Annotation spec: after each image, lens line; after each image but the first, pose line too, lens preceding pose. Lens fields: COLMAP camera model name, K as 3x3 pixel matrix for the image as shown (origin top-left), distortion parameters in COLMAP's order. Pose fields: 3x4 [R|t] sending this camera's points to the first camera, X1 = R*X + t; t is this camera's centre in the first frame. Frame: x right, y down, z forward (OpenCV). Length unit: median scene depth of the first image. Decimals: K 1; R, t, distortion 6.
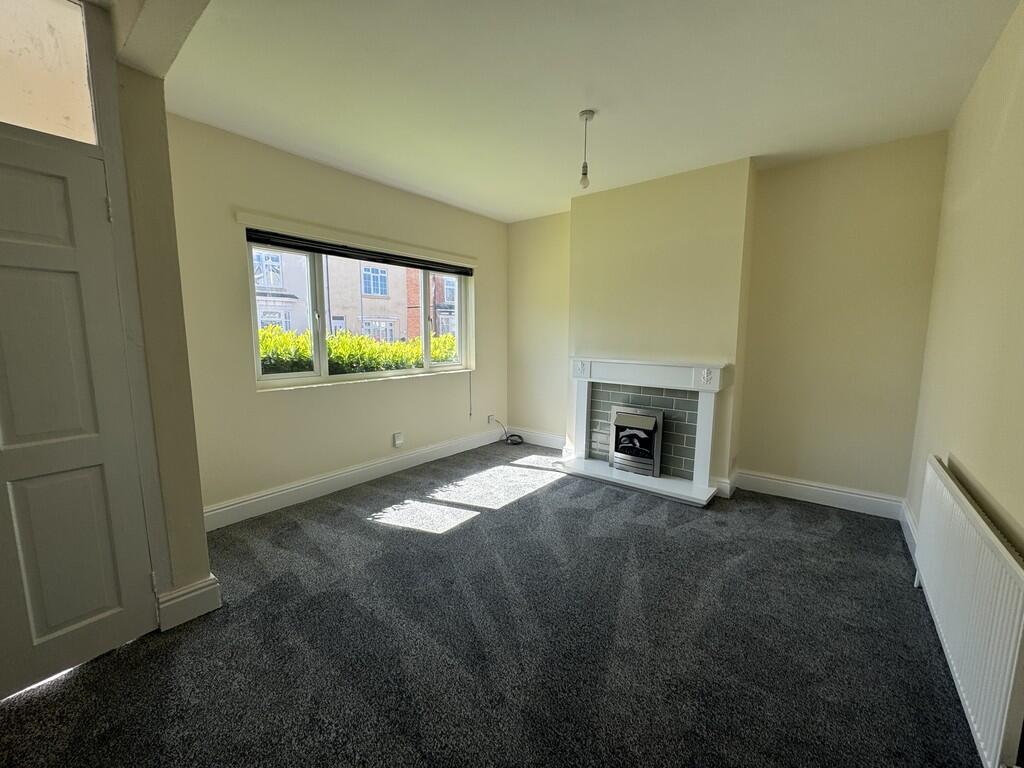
lens RADIAL K [[407.2, 0, 512.3], [0, 407.2, 382.3], [0, 0, 1]] dist [-0.001499, 0.000048]
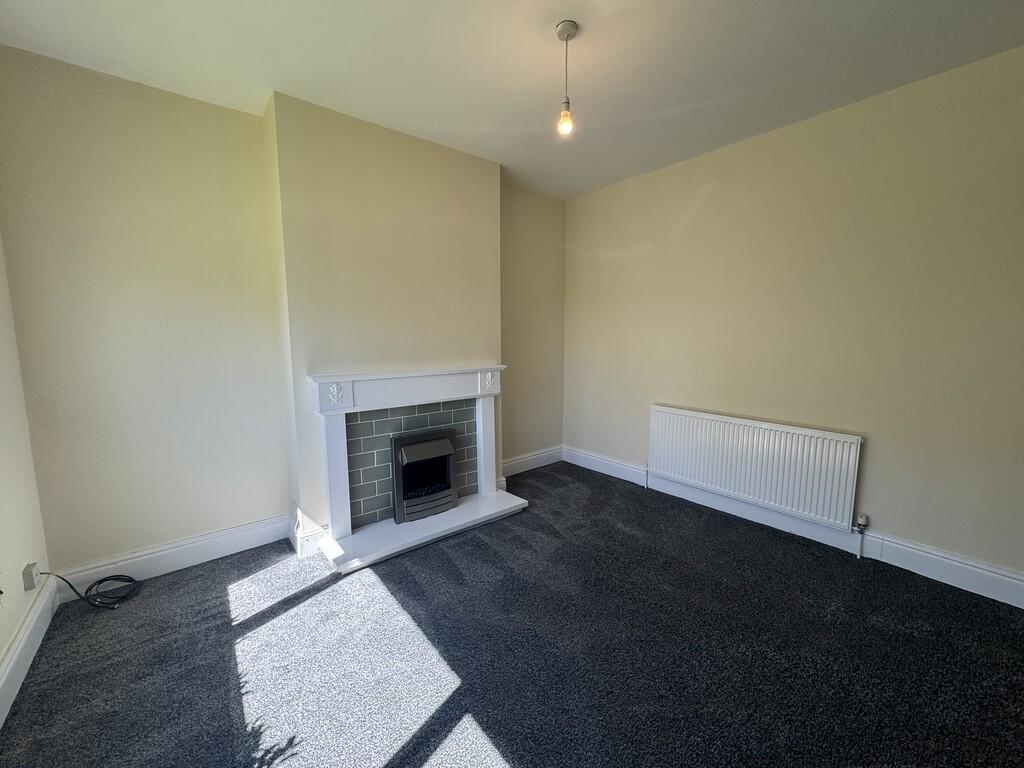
lens RADIAL K [[407.2, 0, 512.3], [0, 407.2, 382.3], [0, 0, 1]] dist [-0.001499, 0.000048]
pose [[0.219716, -0.122646, 0.967824, -0.417614], [0.123009, 0.987631, 0.097231, -0.091559], [-0.967778, 0.097688, 0.232085, 0.691397]]
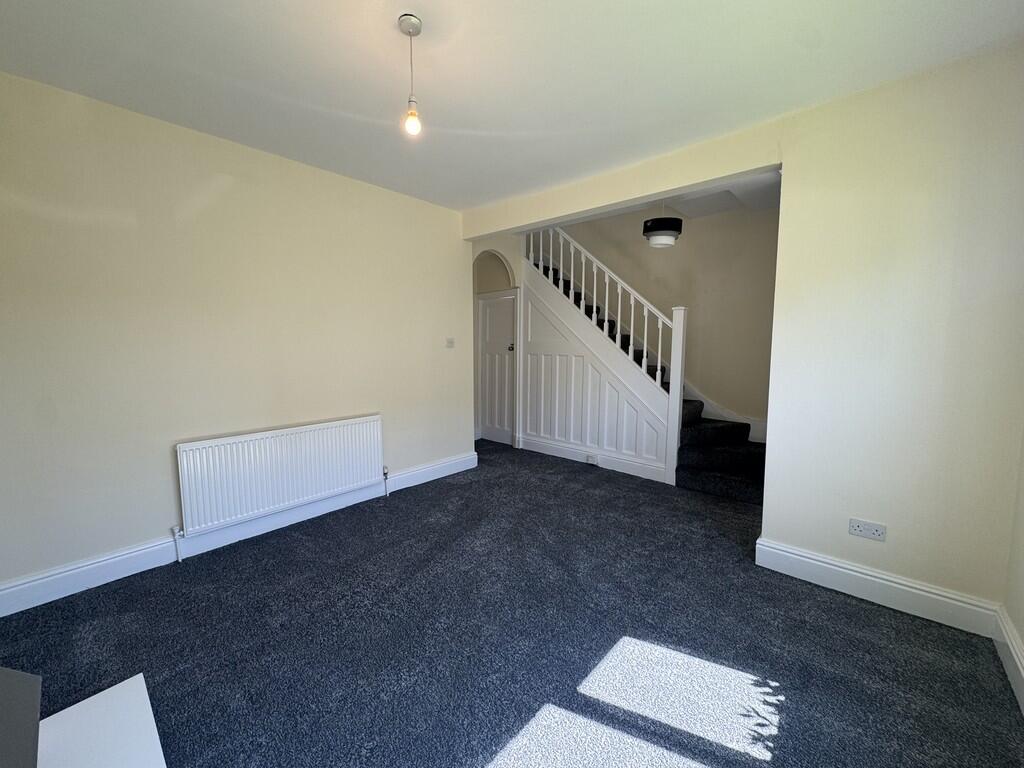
lens RADIAL K [[407.2, 0, 512.3], [0, 407.2, 382.3], [0, 0, 1]] dist [-0.001499, 0.000048]
pose [[-0.997950, -0.010237, 0.063174, -0.019576], [0.003952, 0.975382, 0.220485, -0.161762], [-0.063876, 0.220283, -0.973342, 1.238803]]
